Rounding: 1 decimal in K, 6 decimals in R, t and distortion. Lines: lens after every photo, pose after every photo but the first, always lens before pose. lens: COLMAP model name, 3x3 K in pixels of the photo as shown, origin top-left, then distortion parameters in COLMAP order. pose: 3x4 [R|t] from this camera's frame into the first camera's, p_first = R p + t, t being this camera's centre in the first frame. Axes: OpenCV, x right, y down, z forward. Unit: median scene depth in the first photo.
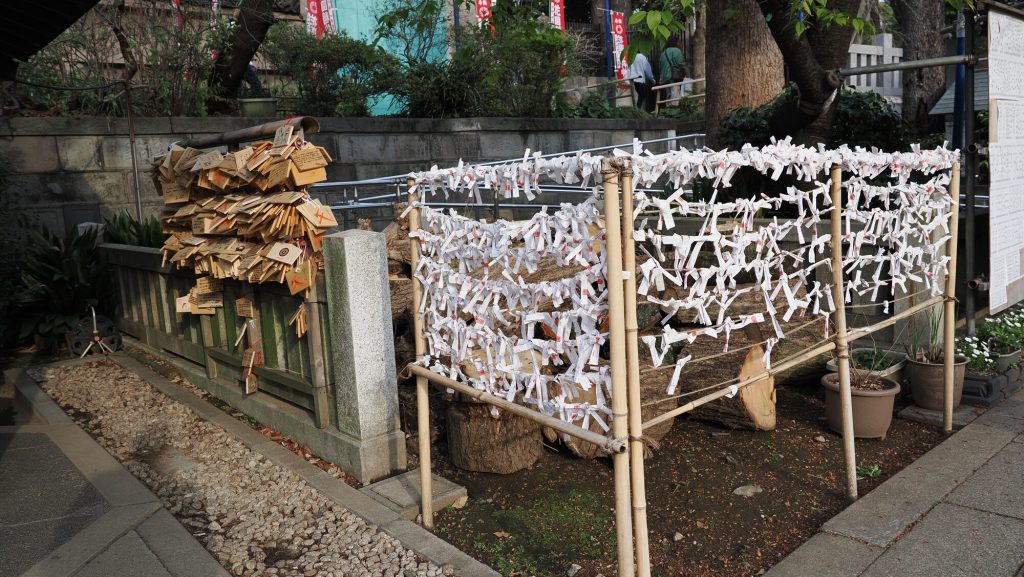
lens RADIAL K [[731.5, 0, 512.0], [0, 731.5, 288.5], [0, 0, 1]] dist [-0.005701, -0.001417]
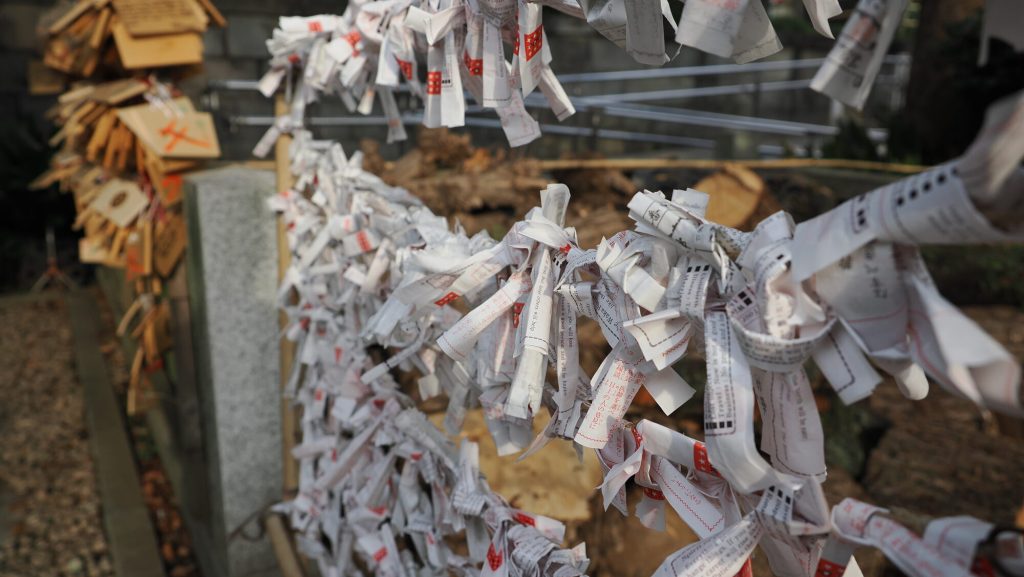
lens RADIAL K [[731.5, 0, 512.0], [0, 731.5, 288.5], [0, 0, 1]] dist [-0.005701, -0.001417]
pose [[0.983705, 0.106042, -0.145185, 0.042020], [-0.090339, 0.989728, 0.110800, -0.071741], [0.155443, -0.095879, 0.983181, 0.547167]]
